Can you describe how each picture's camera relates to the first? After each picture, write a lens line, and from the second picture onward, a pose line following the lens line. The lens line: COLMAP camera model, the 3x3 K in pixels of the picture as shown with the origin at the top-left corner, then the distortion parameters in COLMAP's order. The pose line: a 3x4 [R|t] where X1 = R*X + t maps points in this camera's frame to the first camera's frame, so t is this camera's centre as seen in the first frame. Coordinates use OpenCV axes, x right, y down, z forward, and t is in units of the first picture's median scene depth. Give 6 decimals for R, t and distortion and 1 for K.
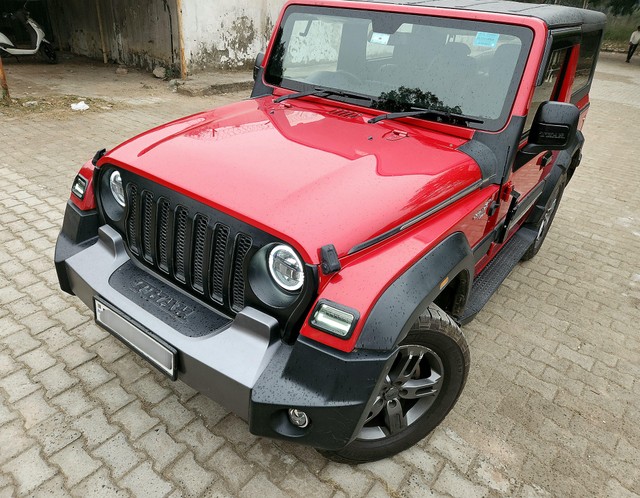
lens RADIAL K [[449.4, 0, 302.1], [0, 449.4, 247.1], [0, 0, 1]] dist [0.080278, -0.067523]
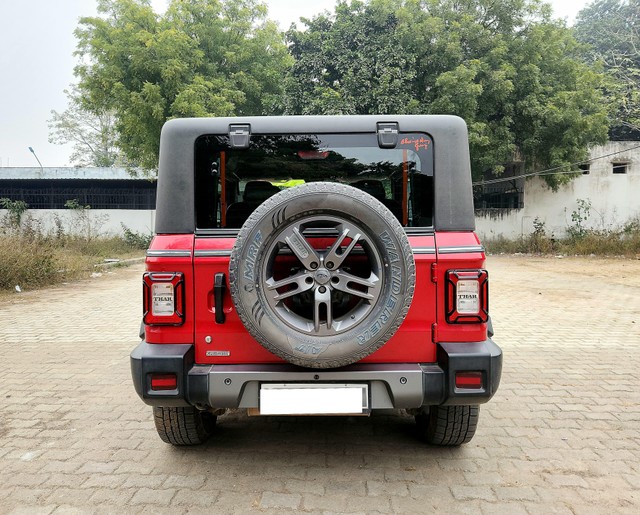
lens RADIAL K [[496.8, 0, 311.1], [0, 496.8, 258.8], [0, 0, 1]] dist [0.042059, -0.002254]
pose [[-0.793746, -0.018969, -0.607954, 1.485691], [-0.332040, 0.850959, 0.406961, -1.119701], [0.509624, 0.524889, -0.681744, 2.724920]]
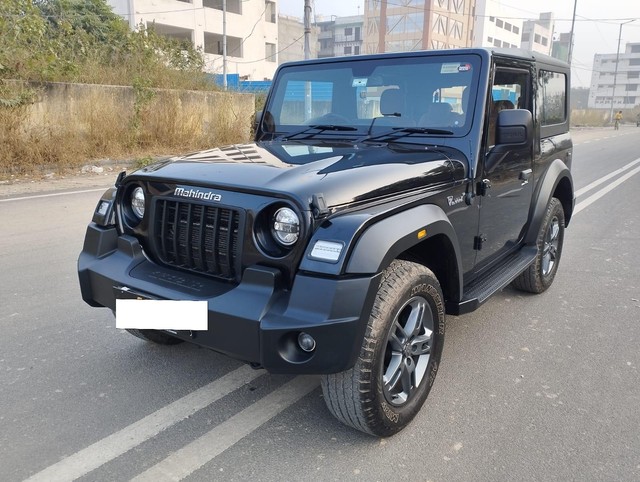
lens RADIAL K [[532.9, 0, 318.7], [0, 532.9, 242.5], [0, 0, 1]] dist [0.100584, -0.123112]
pose [[0.997299, -0.071001, 0.018816, 0.010617], [0.073451, 0.963218, -0.258486, 0.335739], [0.000229, 0.259170, 0.965832, -0.257466]]
